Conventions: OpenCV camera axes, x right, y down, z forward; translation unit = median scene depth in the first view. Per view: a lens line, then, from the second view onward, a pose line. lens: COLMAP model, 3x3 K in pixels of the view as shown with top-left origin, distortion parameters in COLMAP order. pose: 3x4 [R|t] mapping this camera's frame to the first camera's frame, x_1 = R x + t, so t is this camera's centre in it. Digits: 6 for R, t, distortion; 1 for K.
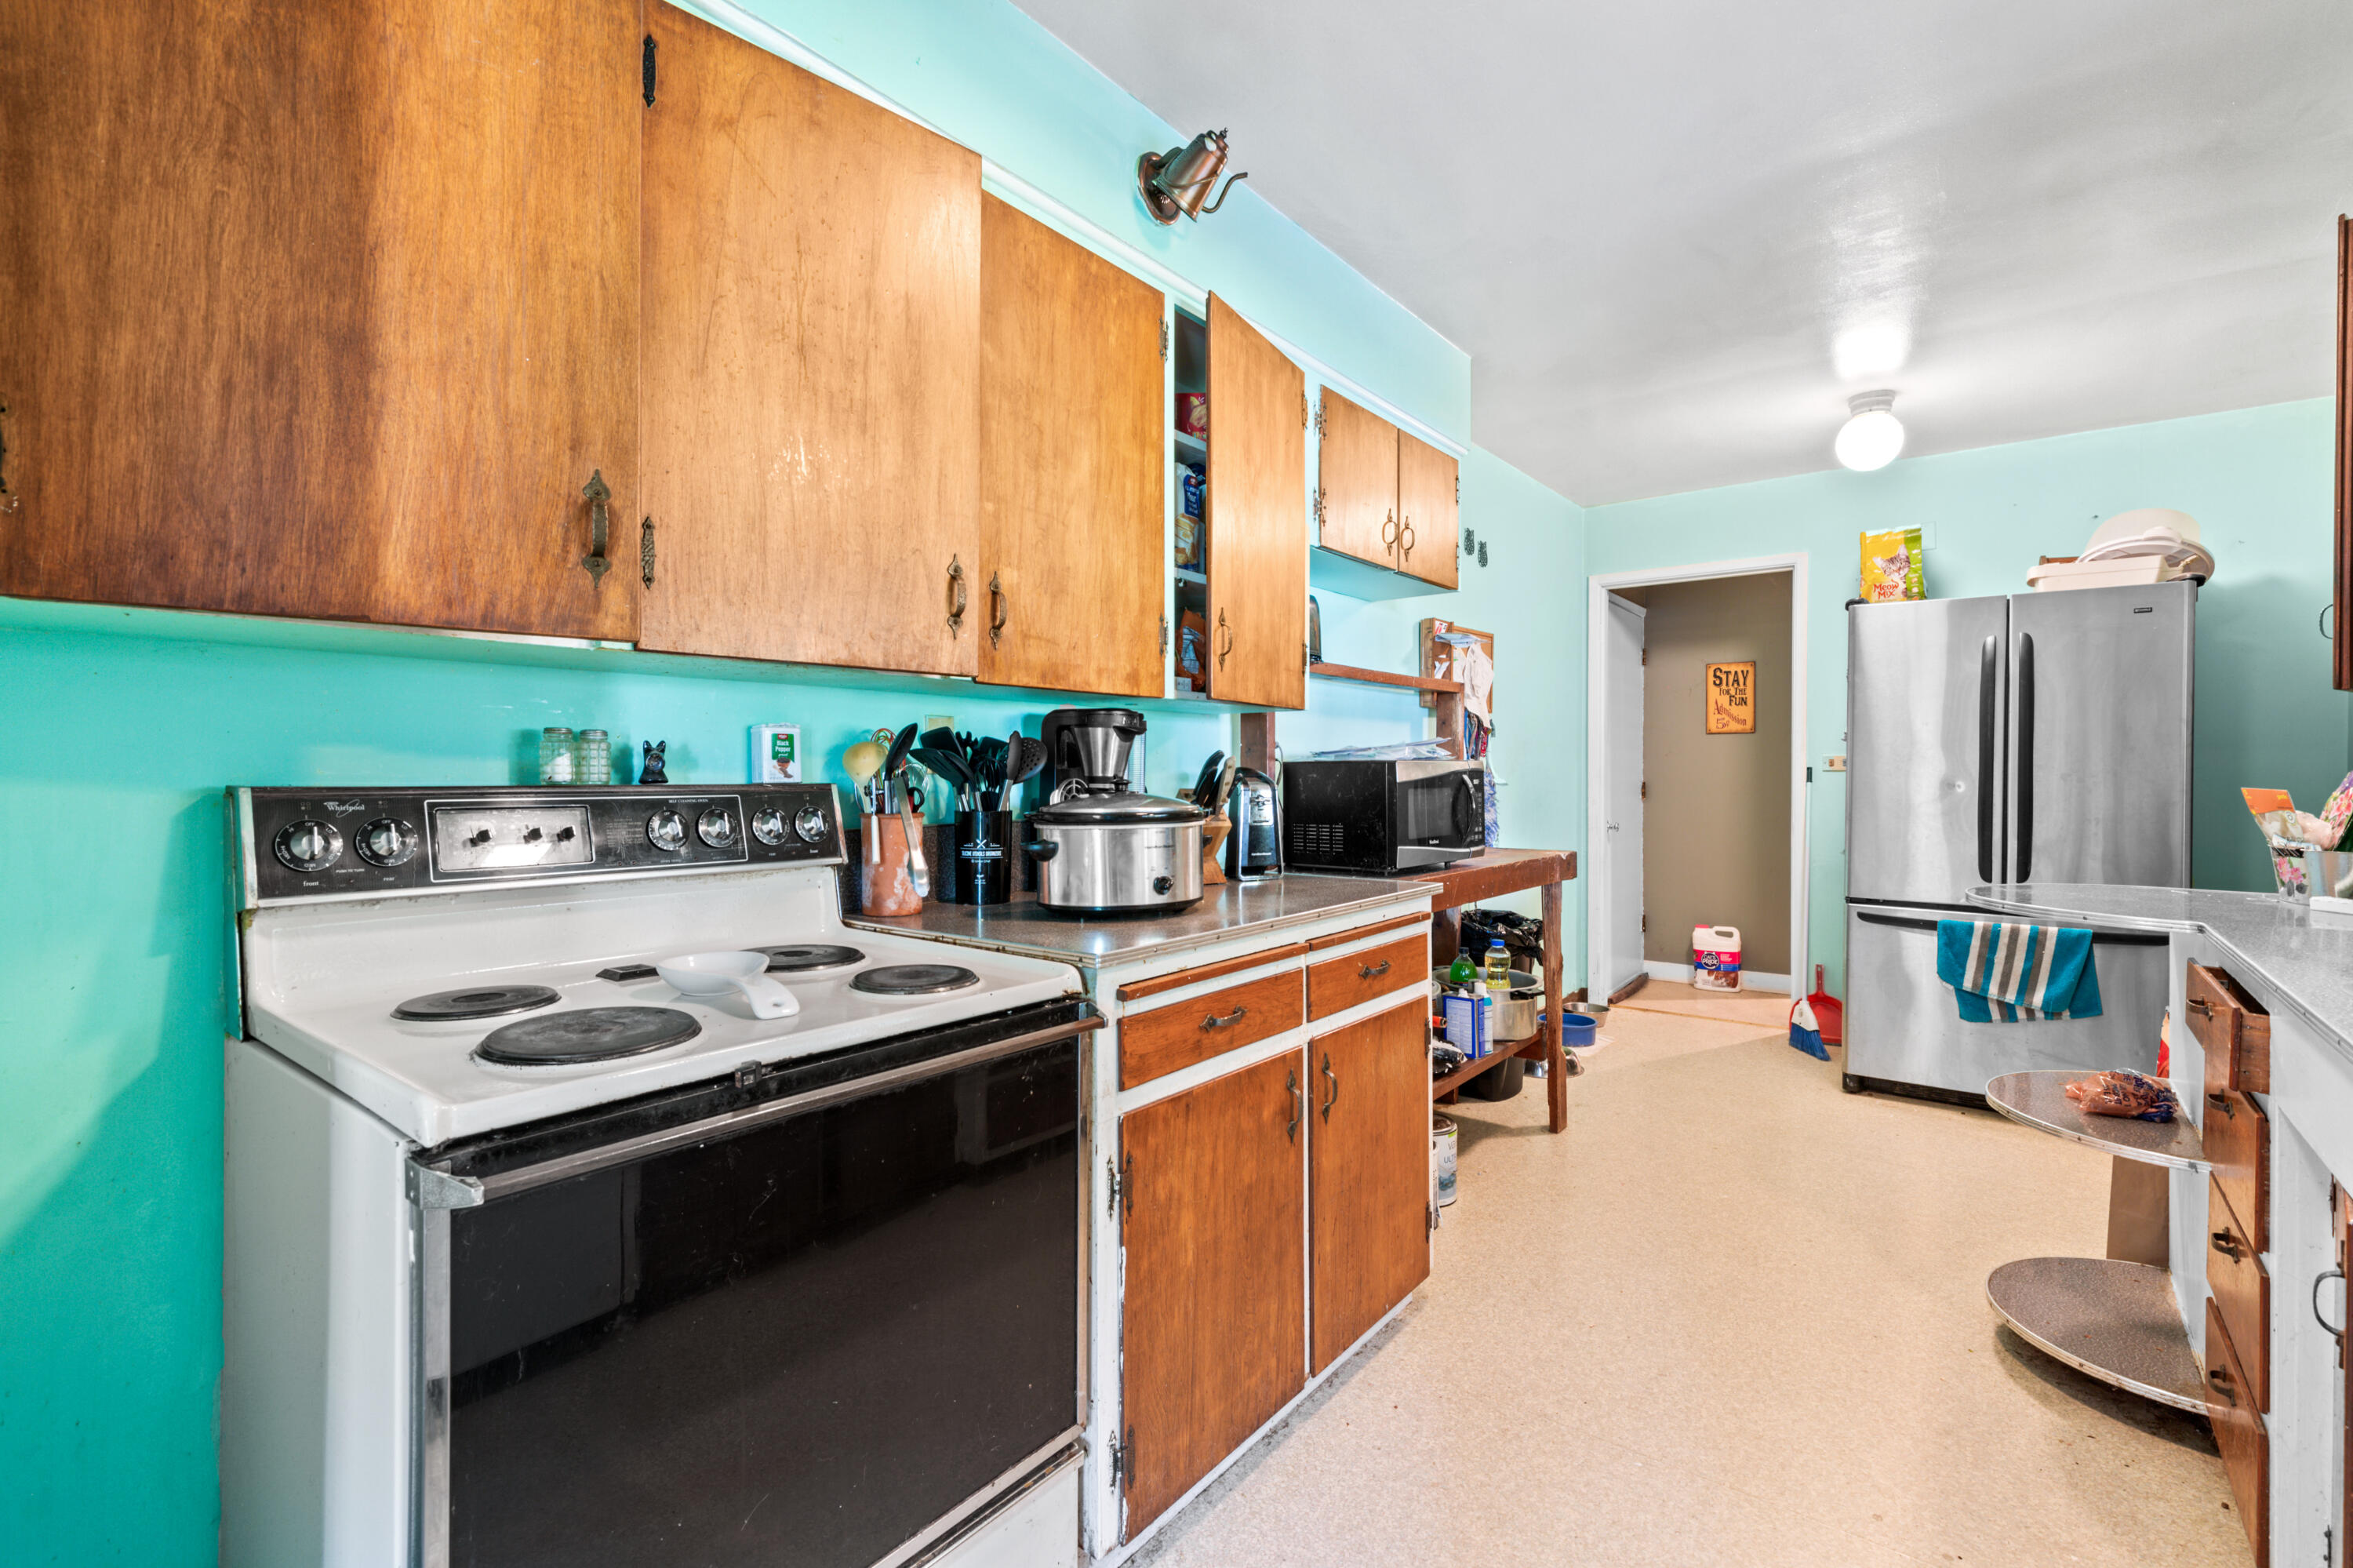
lens RADIAL K [[1052.8, 0, 1184.8], [0, 1052.8, 774.6], [0, 0, 1]] dist [0.009751, -0.003242]
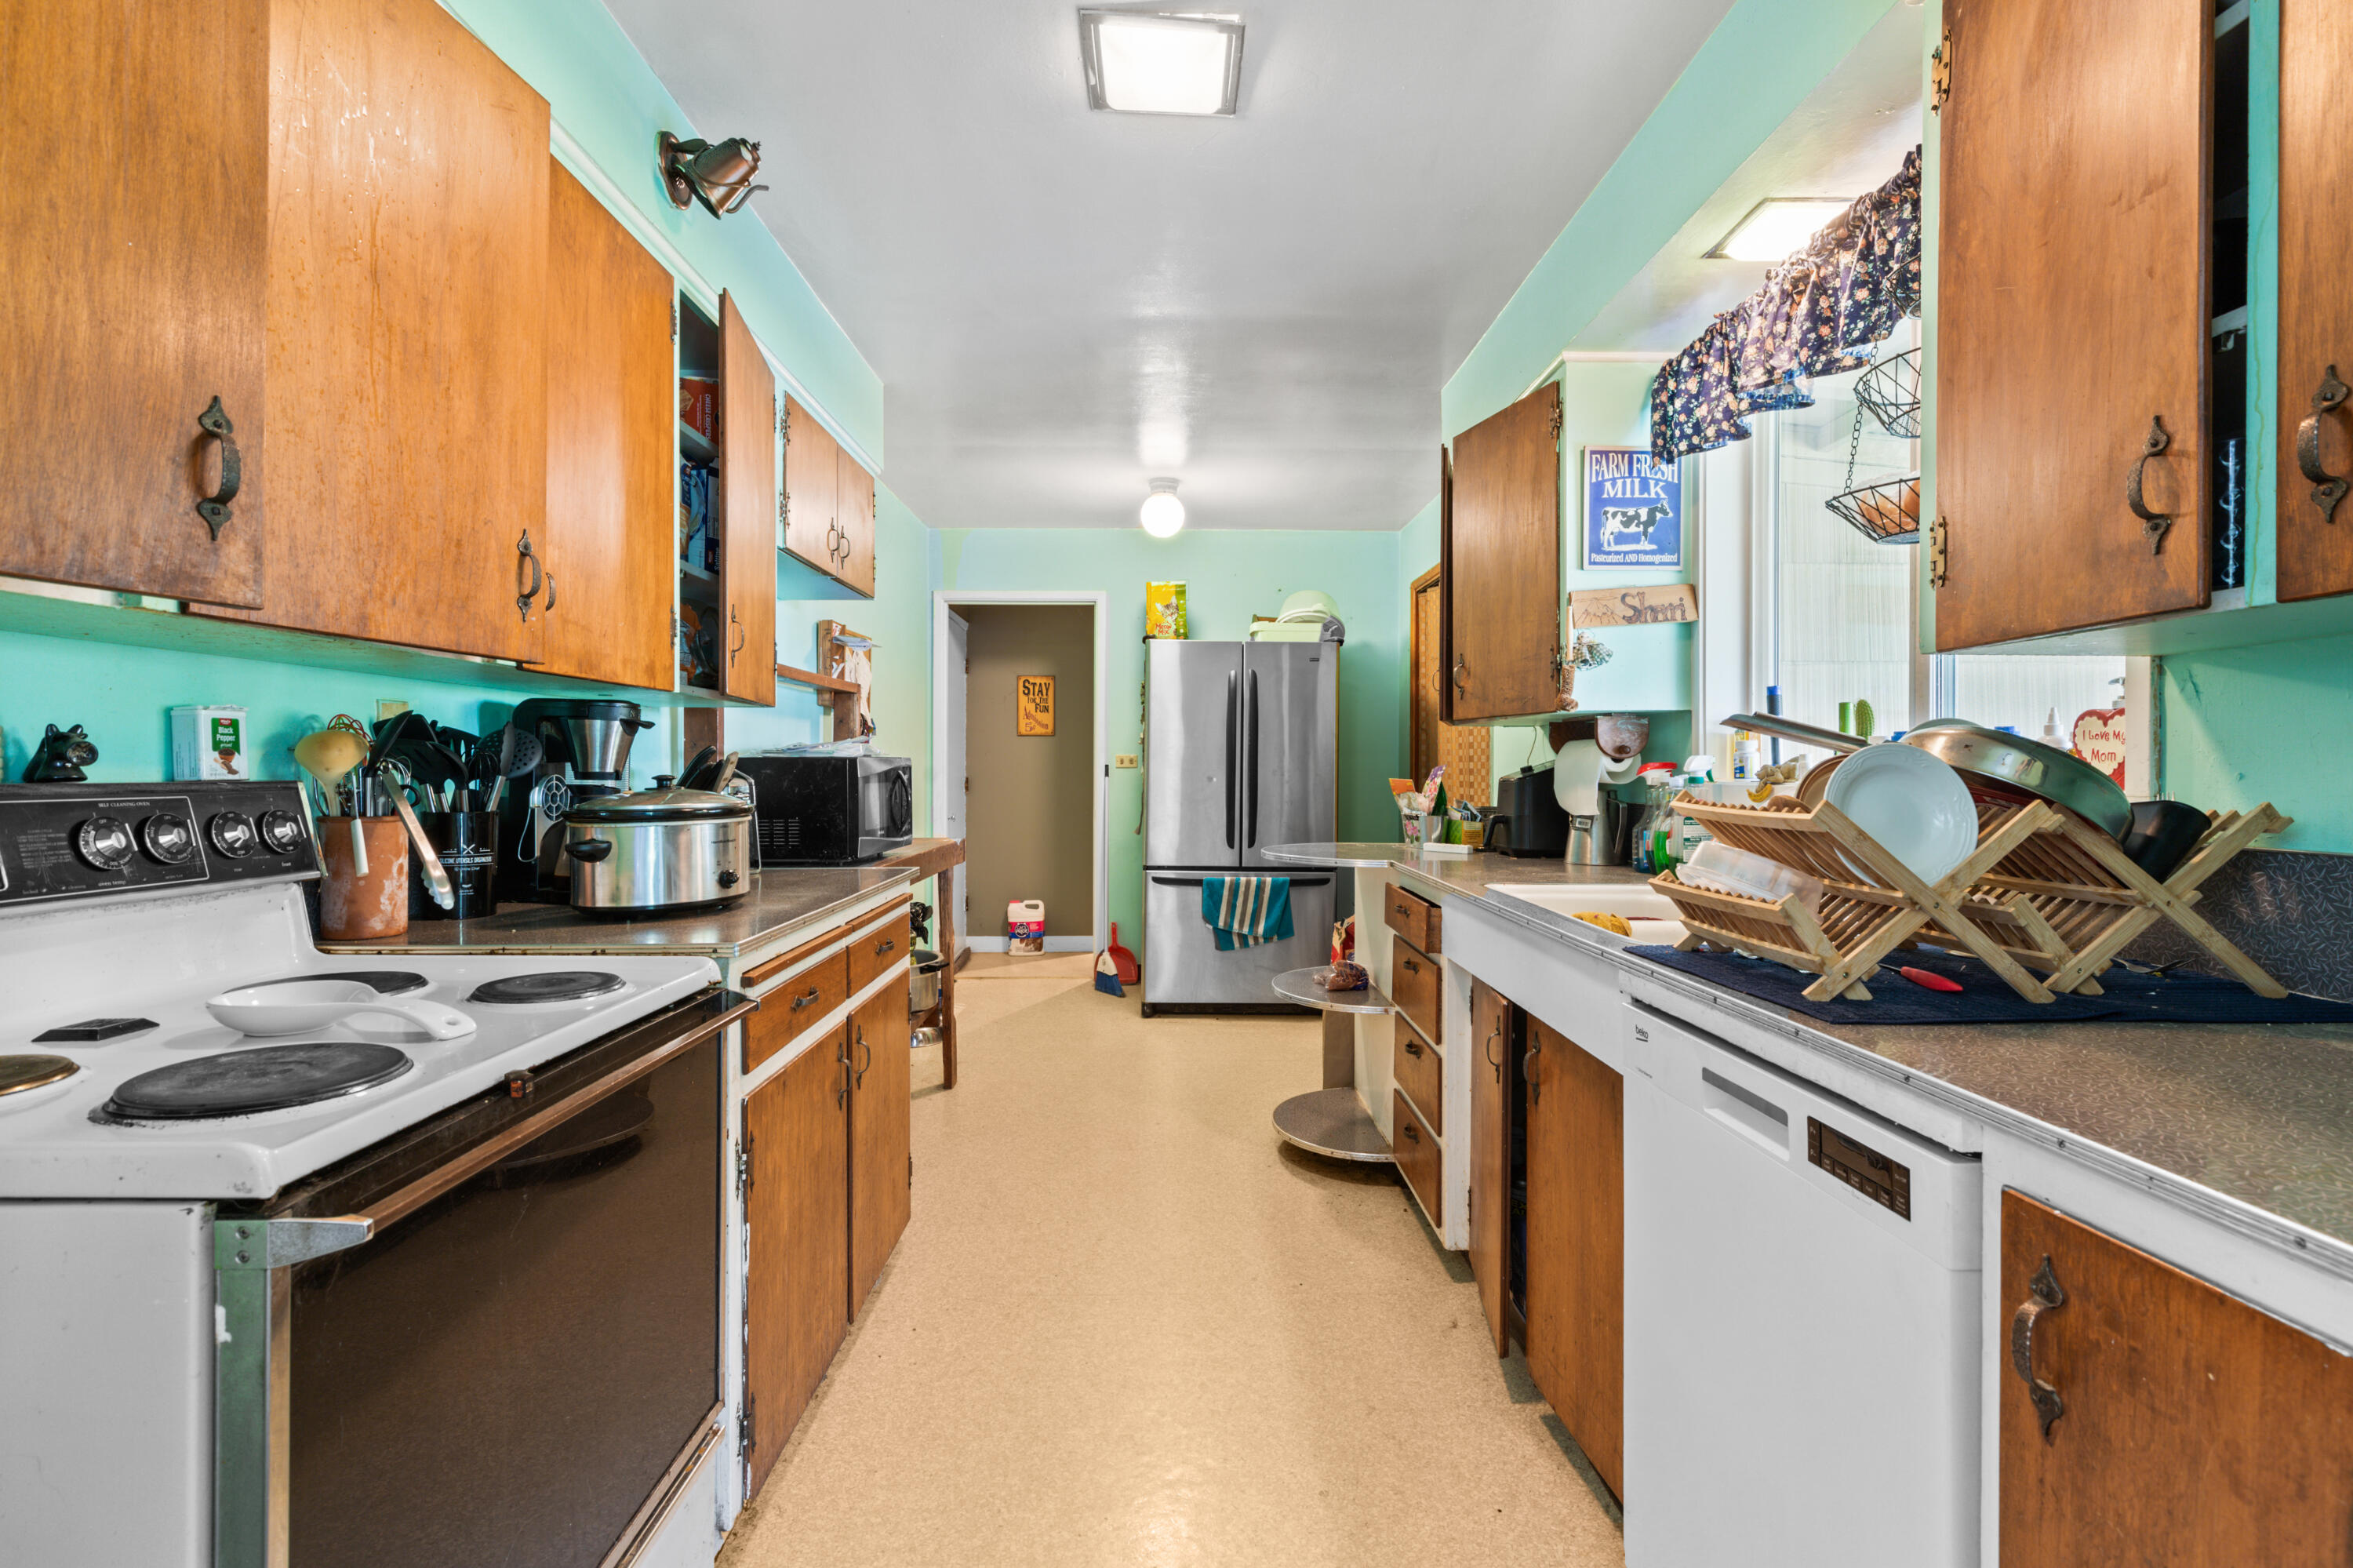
lens RADIAL K [[1052.8, 0, 1184.8], [0, 1052.8, 774.6], [0, 0, 1]] dist [0.009751, -0.003242]
pose [[0.780184, -0.002658, 0.625544, -0.279724], [0.000707, 0.999994, 0.003367, 0.001087], [-0.625549, -0.002185, 0.780182, -0.062490]]
